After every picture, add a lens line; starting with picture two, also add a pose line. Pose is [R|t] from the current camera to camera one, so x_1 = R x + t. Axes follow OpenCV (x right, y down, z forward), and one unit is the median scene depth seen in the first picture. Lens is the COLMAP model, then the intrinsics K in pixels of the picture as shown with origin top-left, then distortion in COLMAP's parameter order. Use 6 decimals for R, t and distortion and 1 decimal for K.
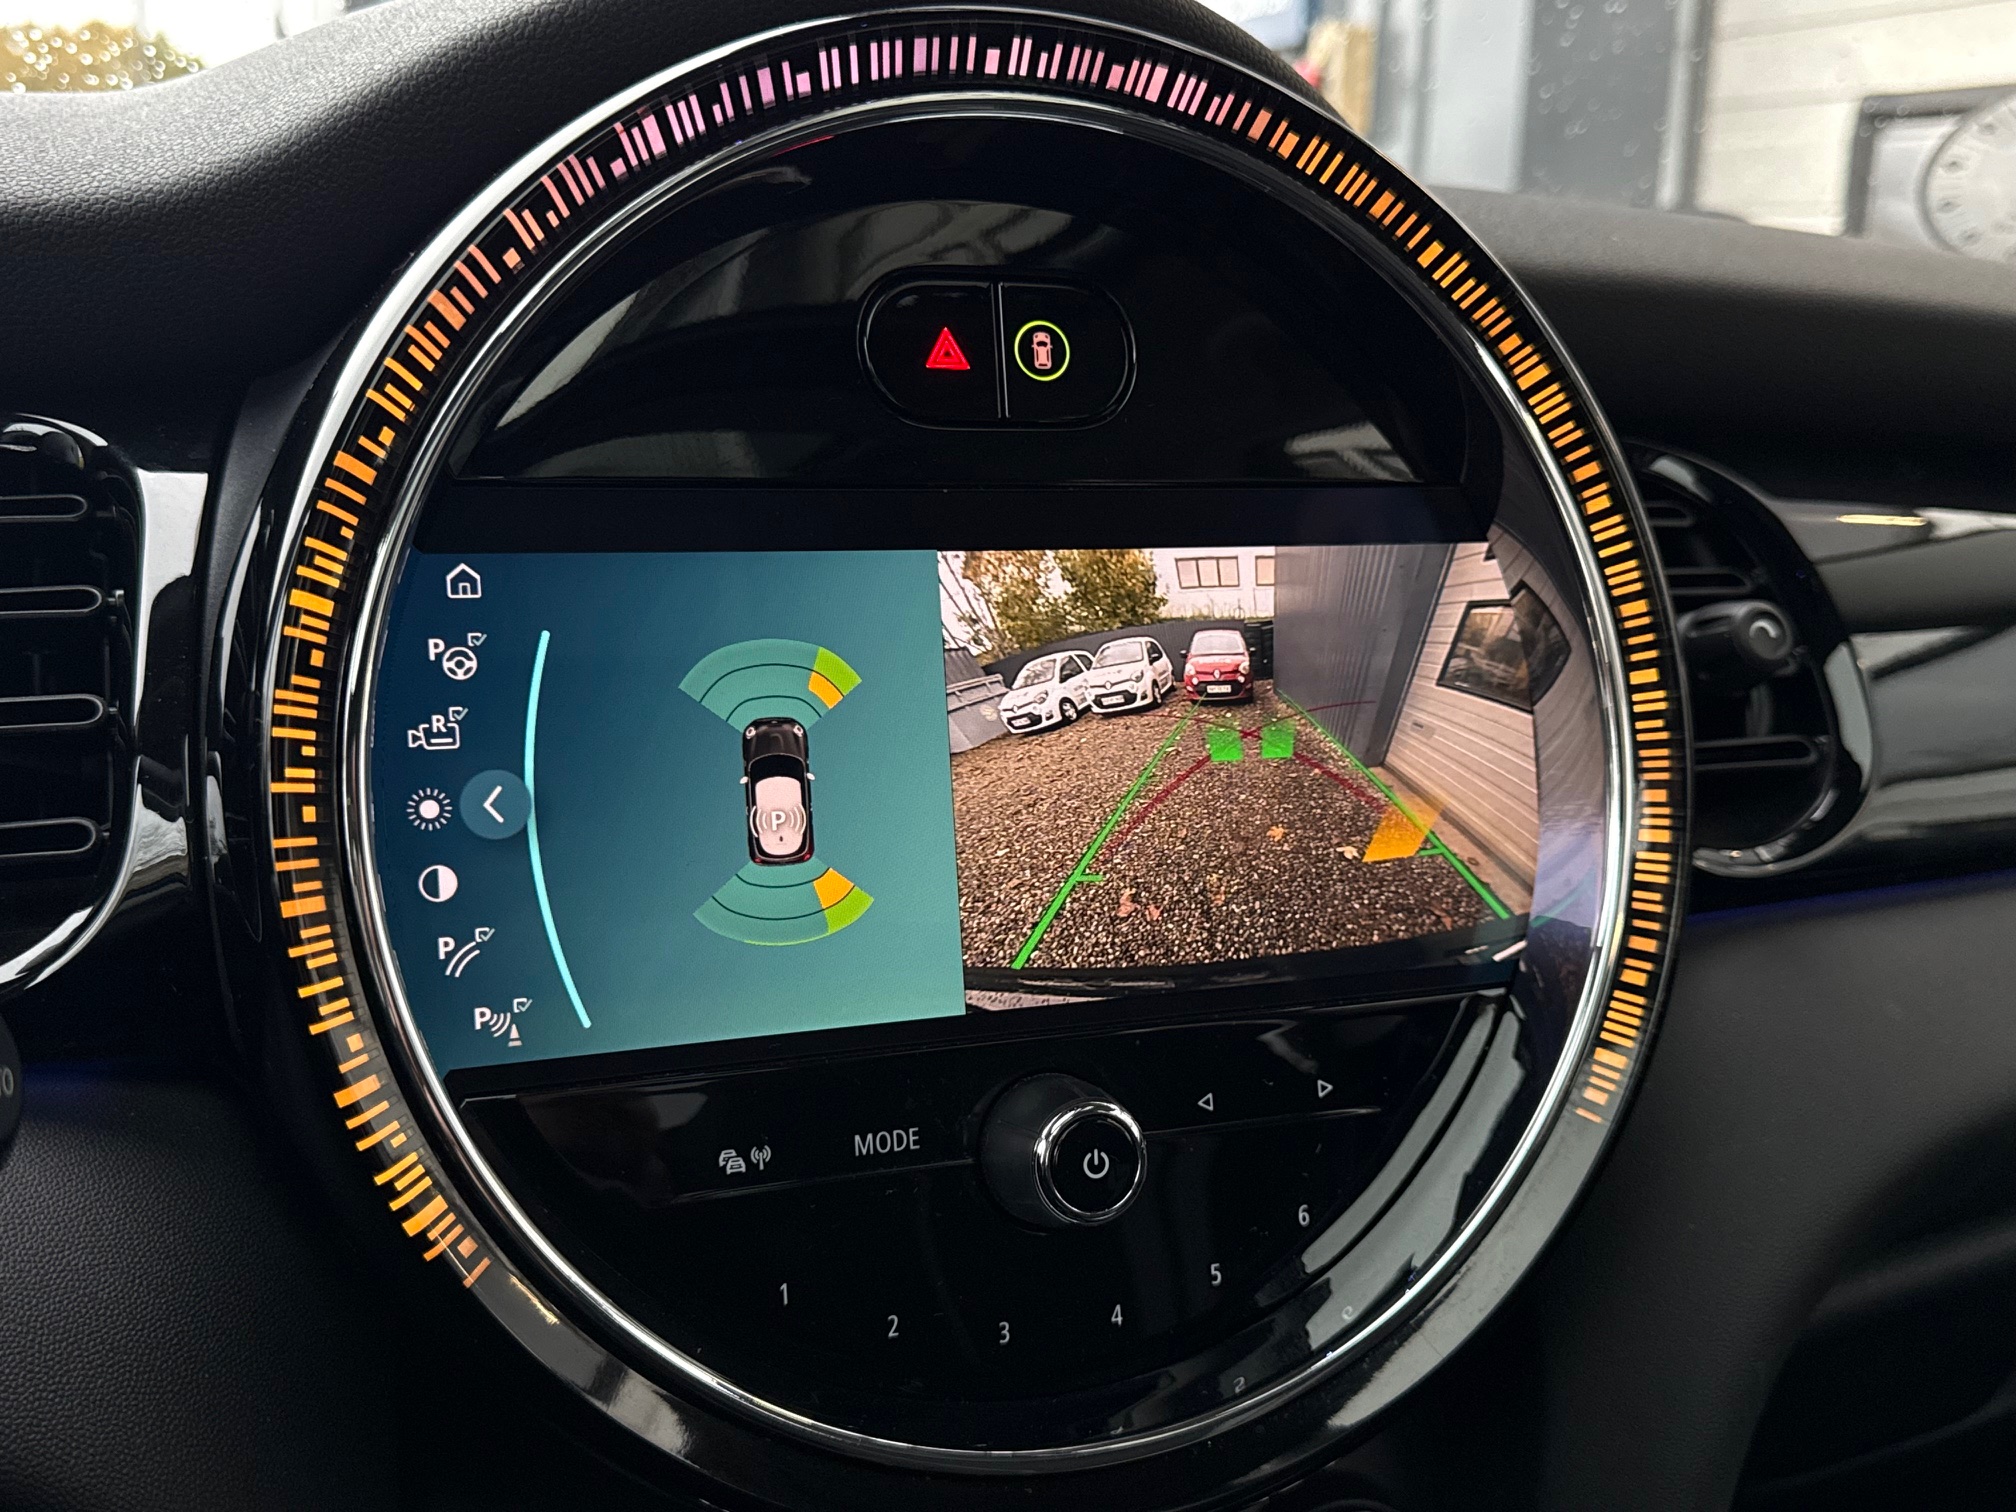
lens RADIAL K [[1956.1, 0, 1010.8], [0, 1956.1, 786.1], [0, 0, 1]] dist [0.011501, -0.093657]
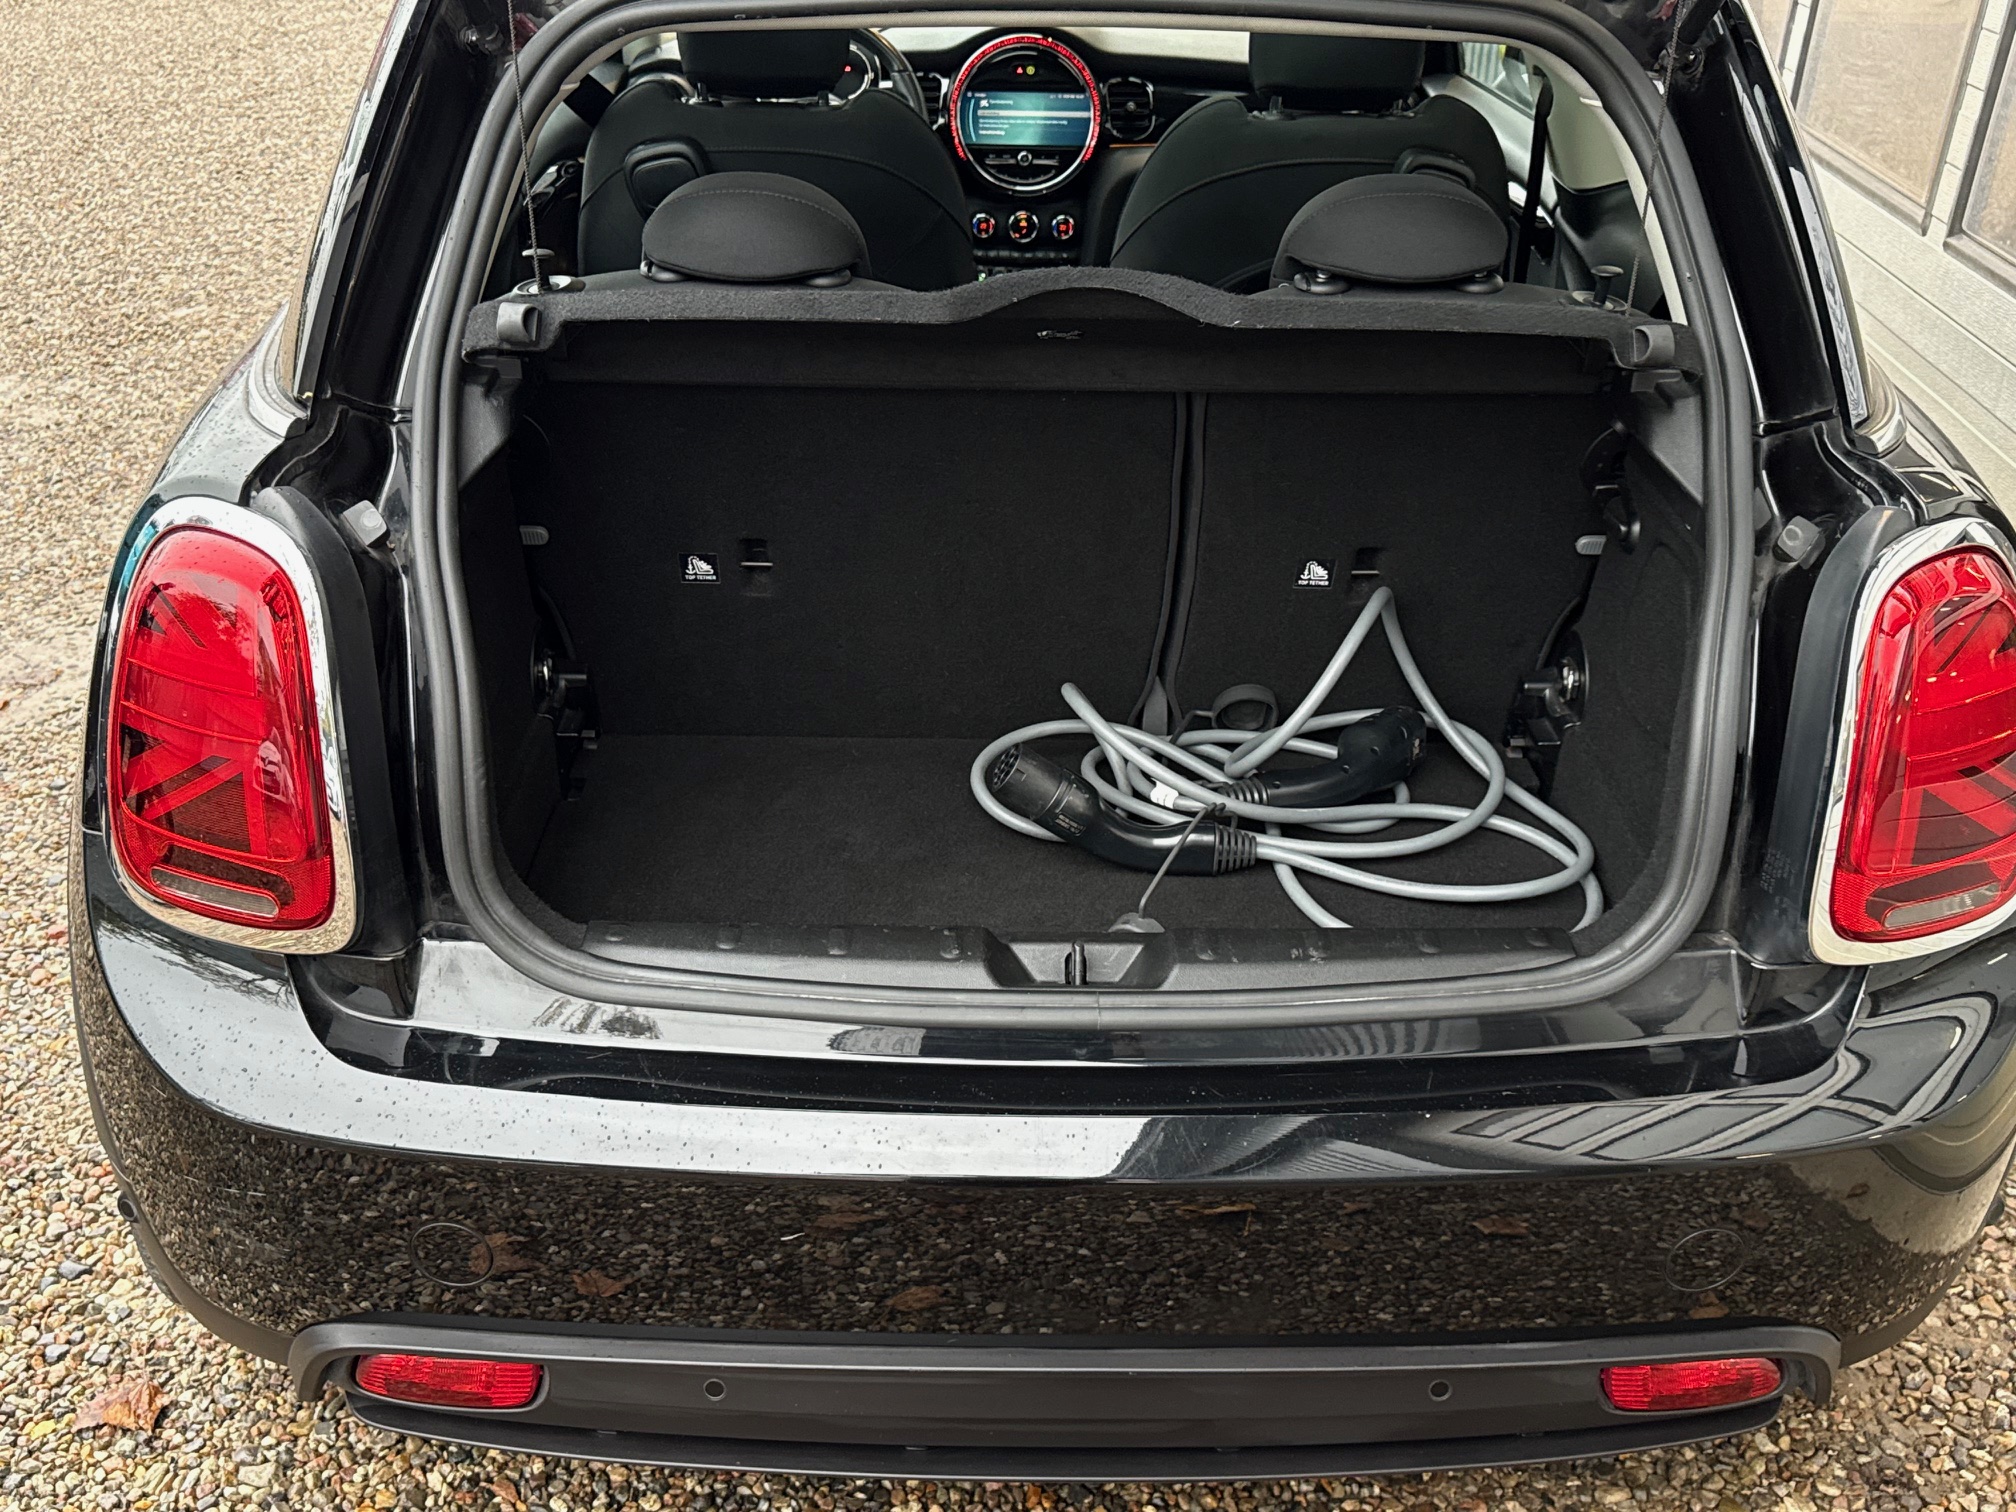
lens RADIAL K [[2022.4, 0, 1004.4], [0, 2022.4, 779.7], [0, 0, 1]] dist [0.156640, -0.377598]
pose [[0.930598, 0.151363, -0.333281, 3.869046], [-0.070921, 0.967803, 0.241510, 0.740135], [0.359106, -0.201113, 0.911371, -9.110602]]
